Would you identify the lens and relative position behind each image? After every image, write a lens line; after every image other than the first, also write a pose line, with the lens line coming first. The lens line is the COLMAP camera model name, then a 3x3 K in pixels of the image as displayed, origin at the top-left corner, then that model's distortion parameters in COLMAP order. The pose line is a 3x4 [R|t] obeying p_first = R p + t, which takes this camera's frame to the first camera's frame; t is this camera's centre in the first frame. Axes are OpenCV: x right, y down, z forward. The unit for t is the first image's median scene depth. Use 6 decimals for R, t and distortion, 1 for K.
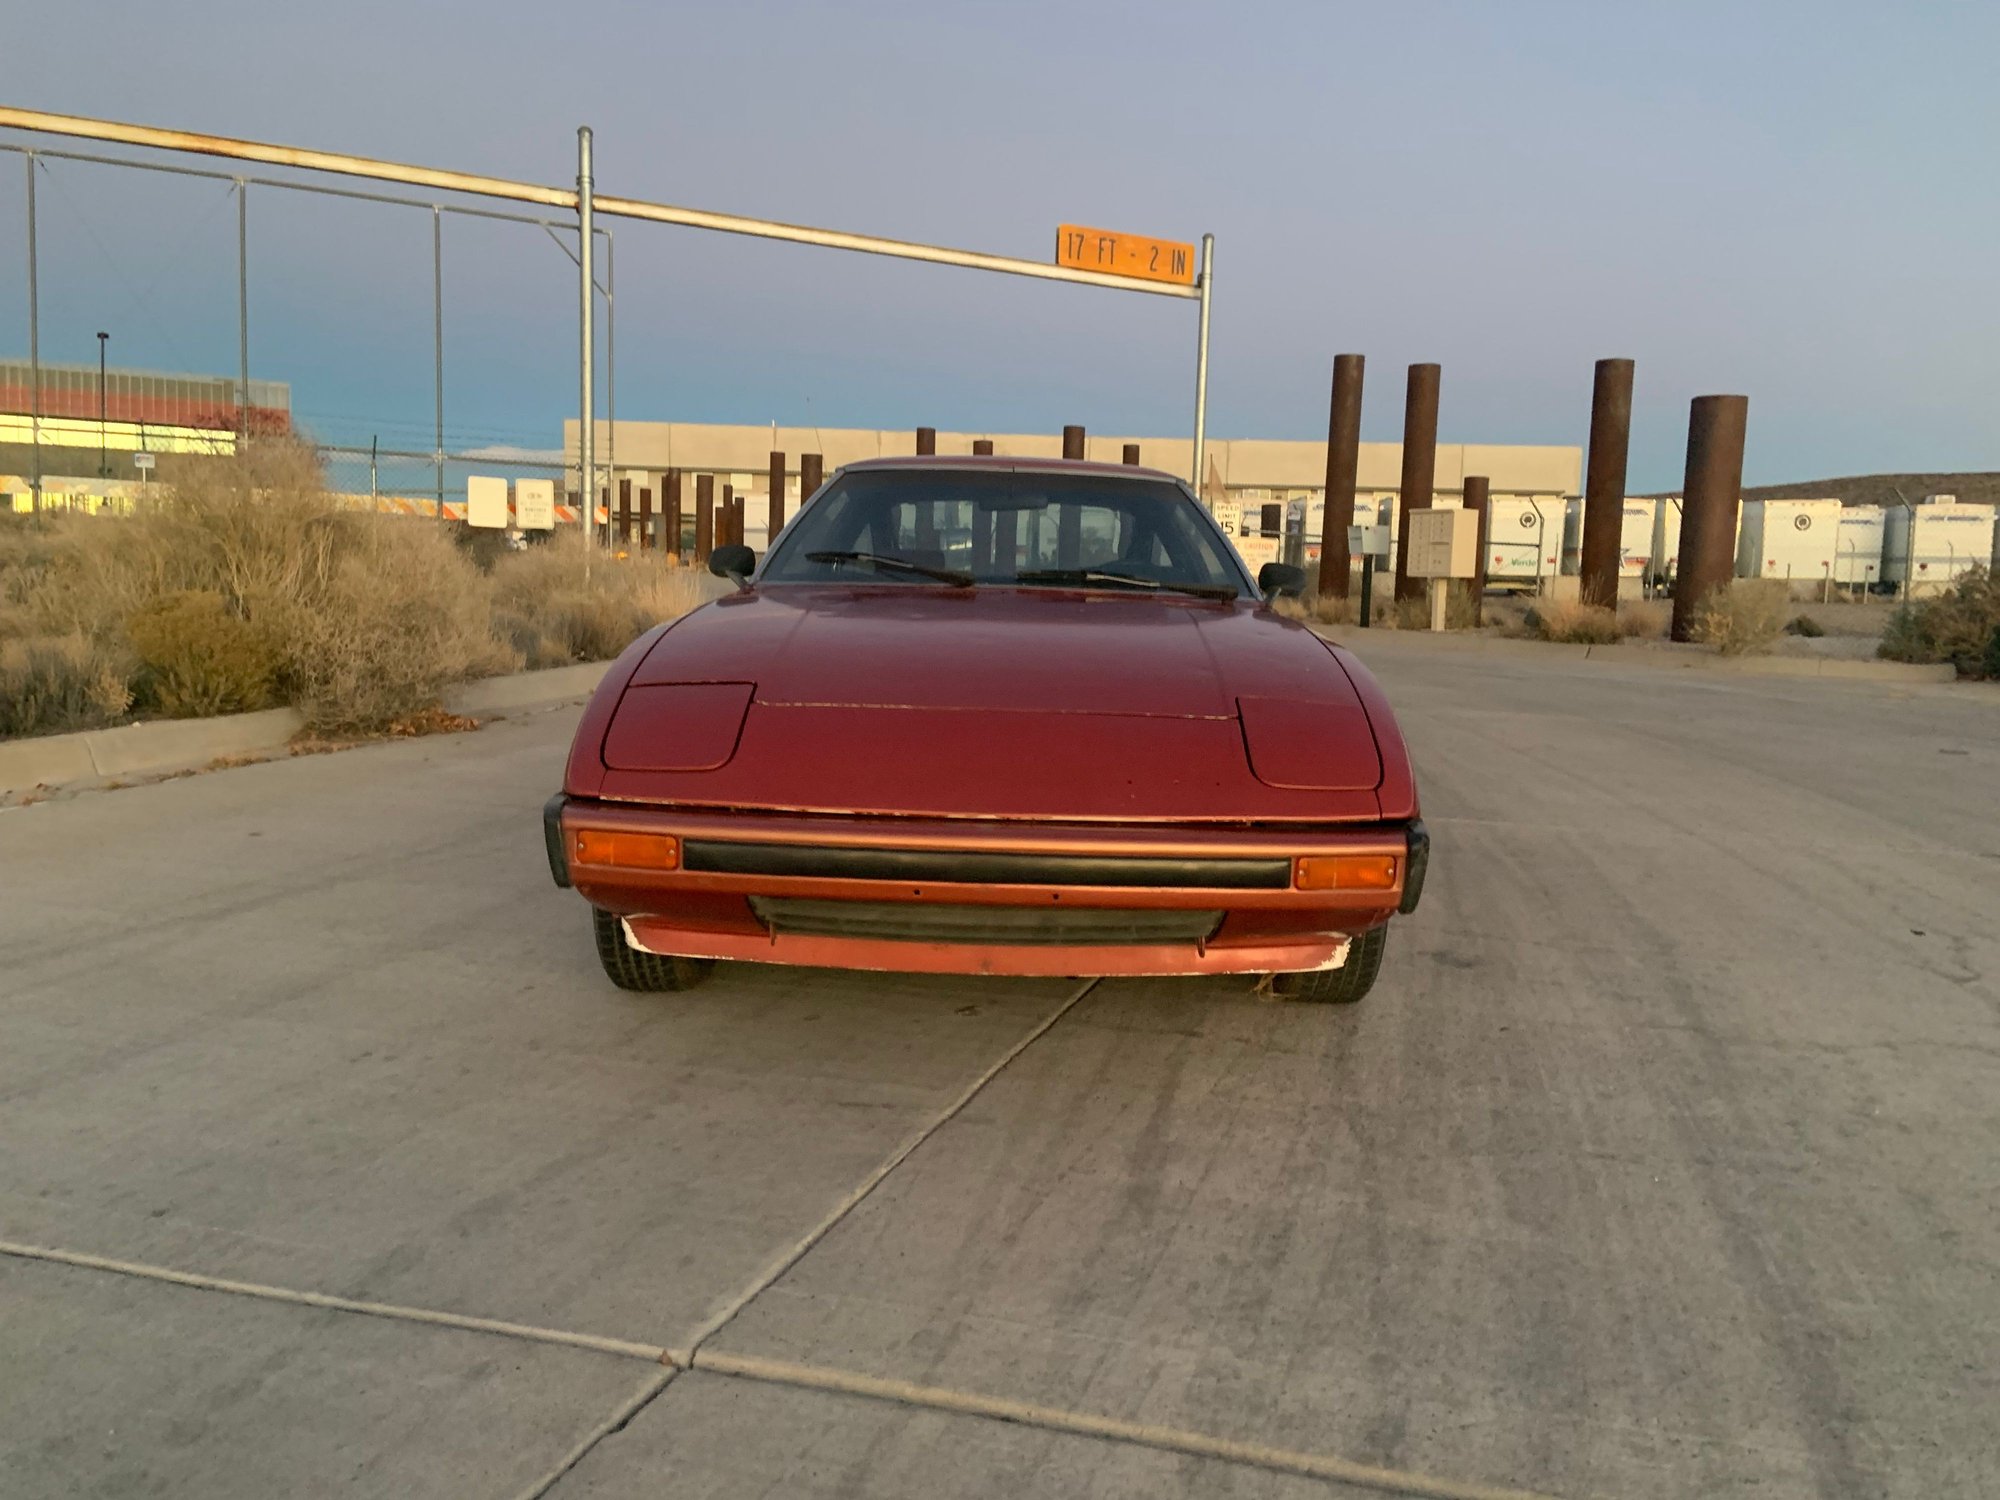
lens RADIAL K [[1496.1, 0, 1031.6], [0, 1496.1, 753.5], [0, 0, 1]] dist [0.110881, -0.129810]
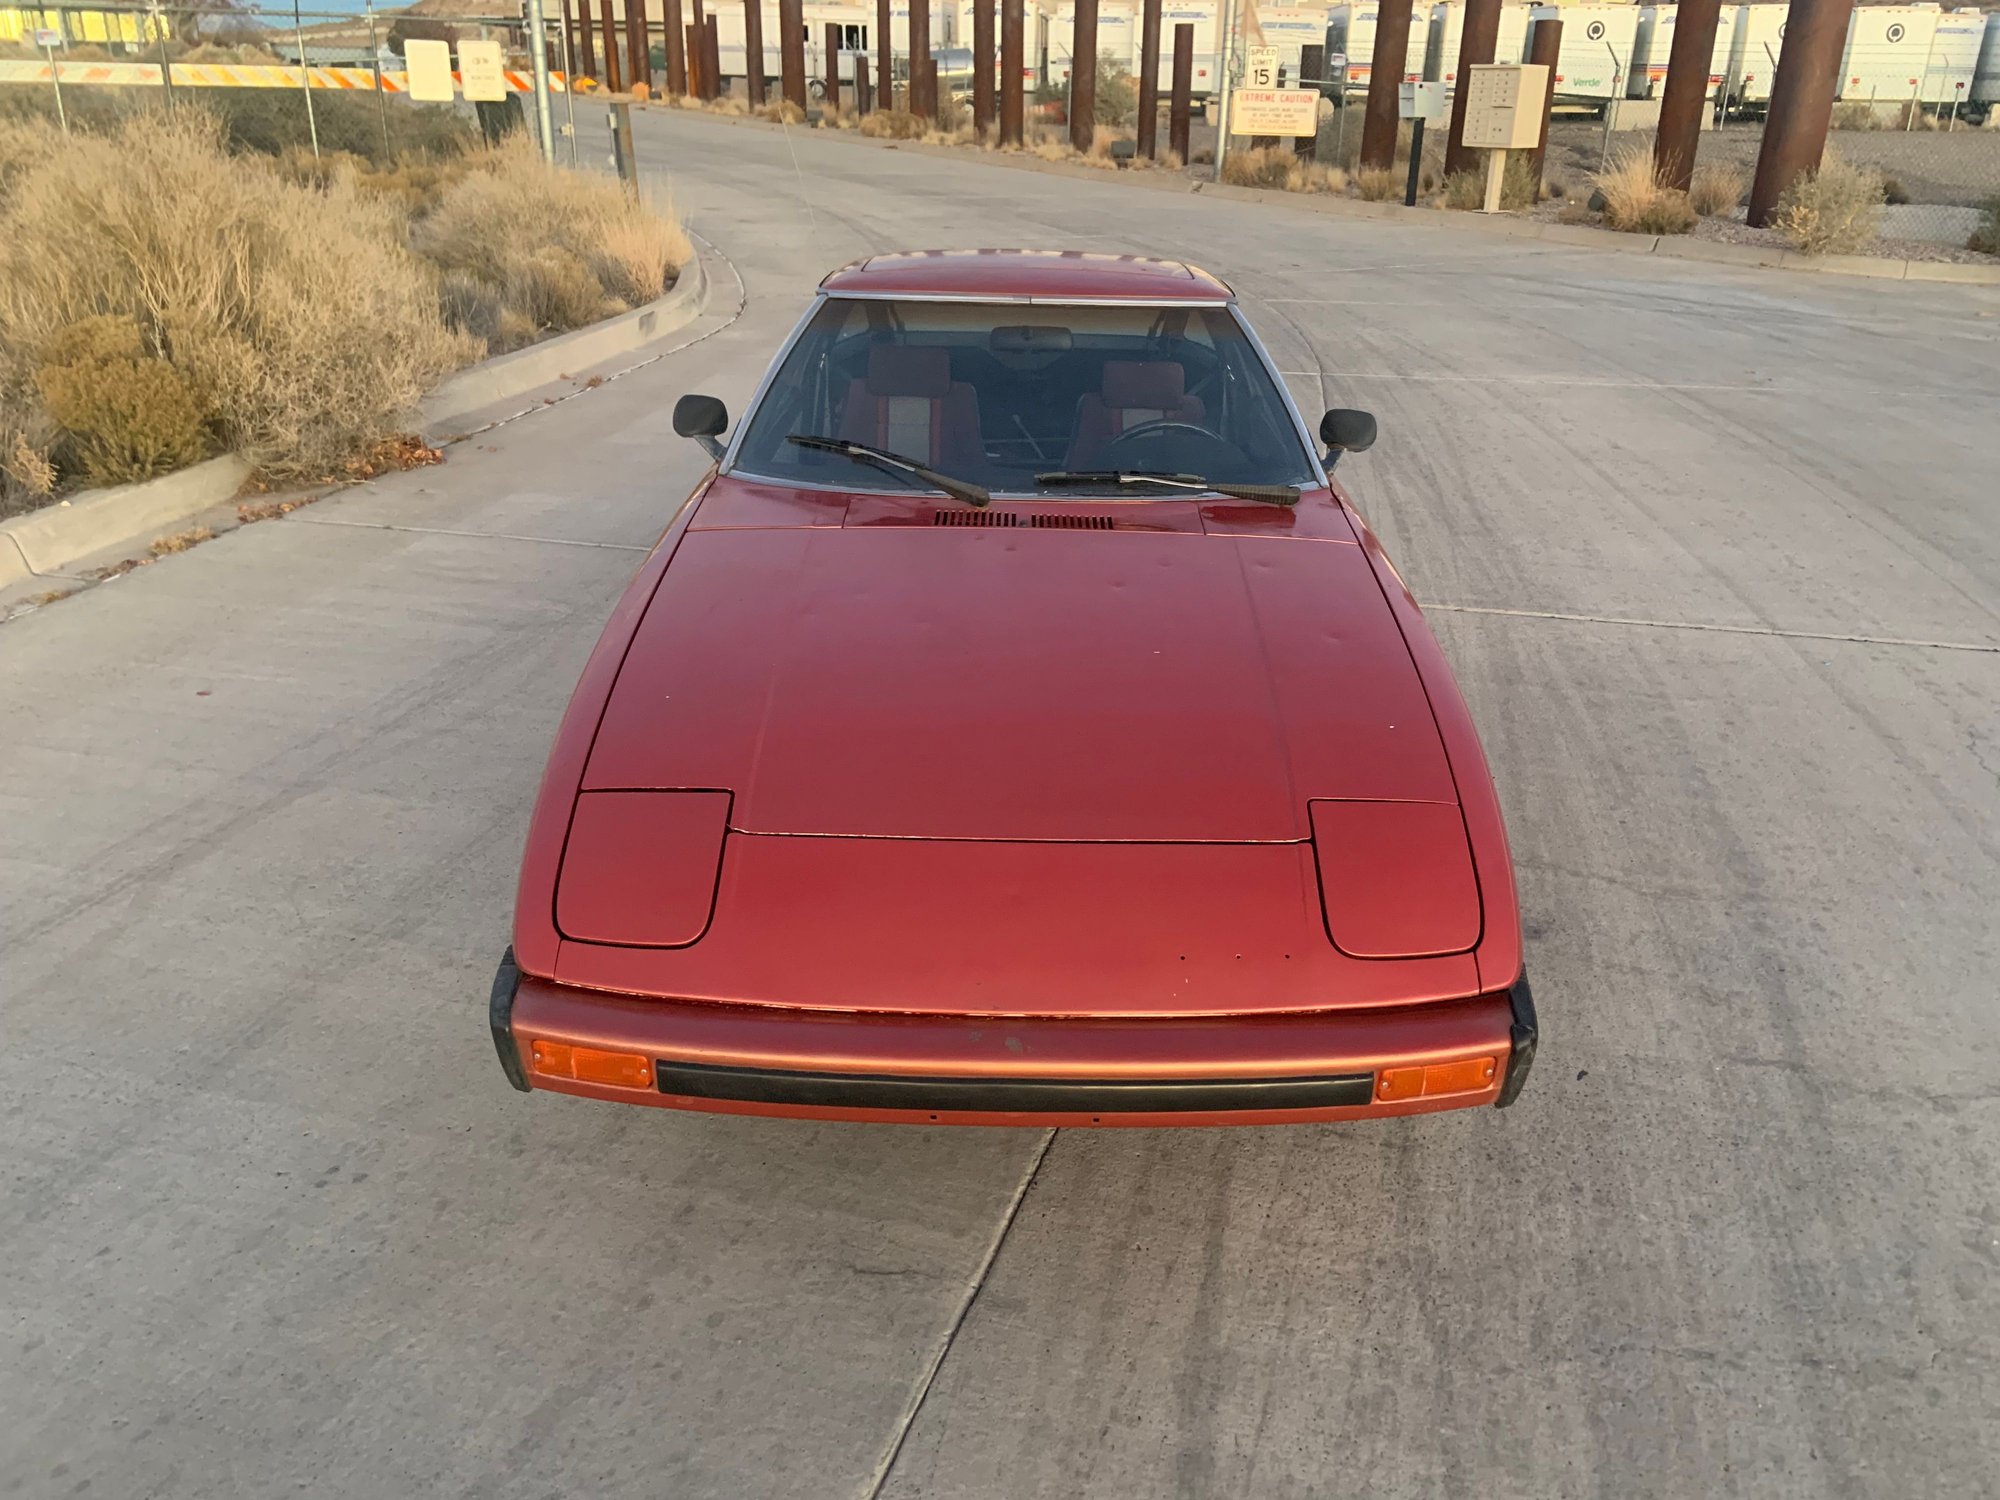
lens RADIAL K [[1496.1, 0, 1028.7], [0, 1496.1, 744.1], [0, 0, 1]] dist [0.110881, -0.129810]
pose [[0.999920, -0.007420, -0.010289, -0.005449], [0.010087, 0.956911, 0.290206, -0.167674], [0.007692, -0.290287, 0.956909, 0.111539]]
